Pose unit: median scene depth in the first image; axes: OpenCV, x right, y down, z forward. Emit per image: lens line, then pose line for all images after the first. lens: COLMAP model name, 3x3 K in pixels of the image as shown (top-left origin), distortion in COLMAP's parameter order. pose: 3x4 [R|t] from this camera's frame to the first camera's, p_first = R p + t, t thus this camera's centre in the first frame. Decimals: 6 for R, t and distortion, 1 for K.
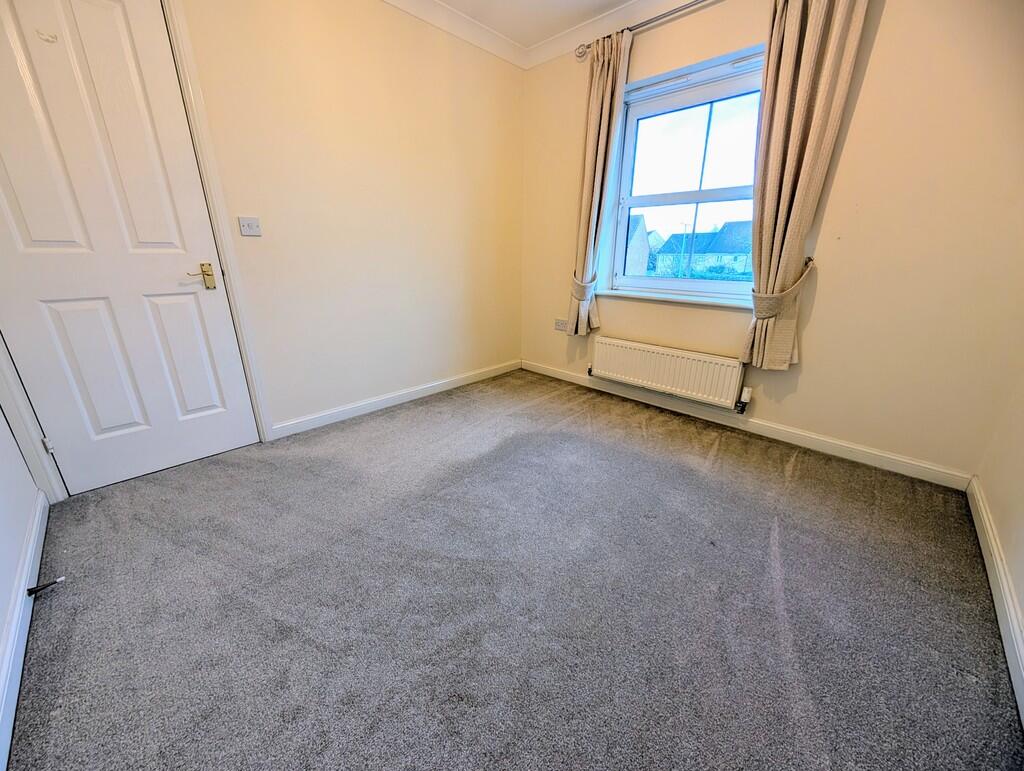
lens RADIAL K [[386.0, 0, 508.8], [0, 386.0, 385.2], [0, 0, 1]] dist [-0.000136, 0.000154]
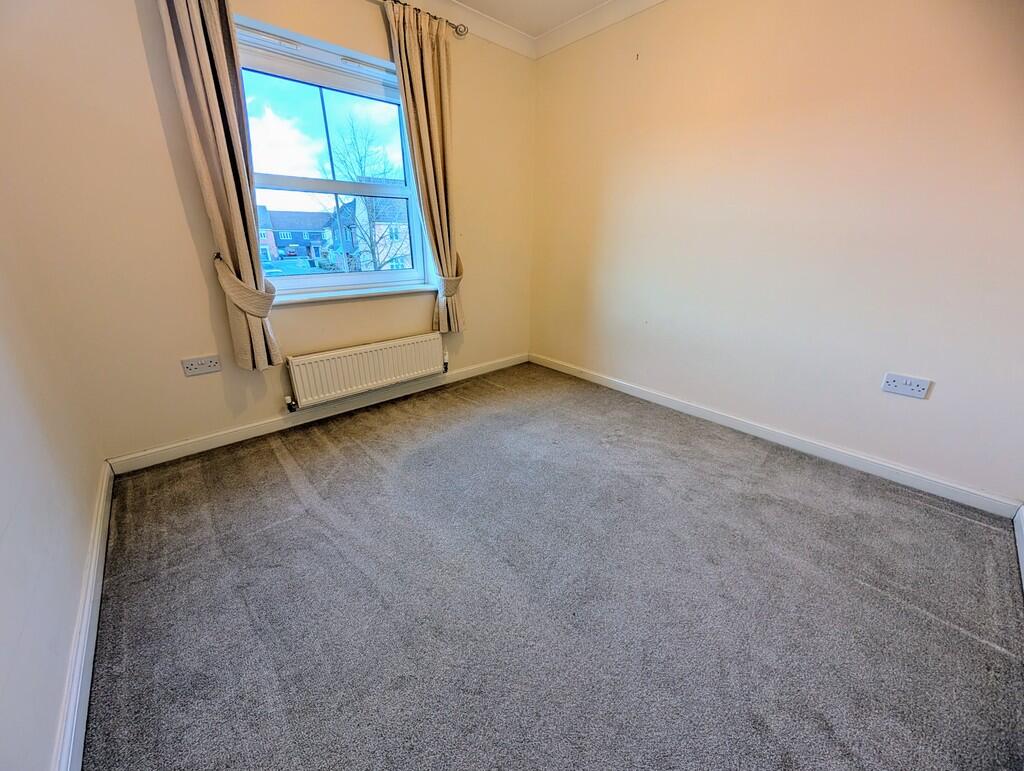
lens RADIAL K [[386.0, 0, 508.2], [0, 386.0, 387.0], [0, 0, 1]] dist [-0.000136, 0.000154]
pose [[0.054864, -0.356040, 0.932859, -0.498095], [0.331387, 0.887804, 0.319354, -0.186379], [-0.941898, 0.291616, 0.166696, 0.511526]]
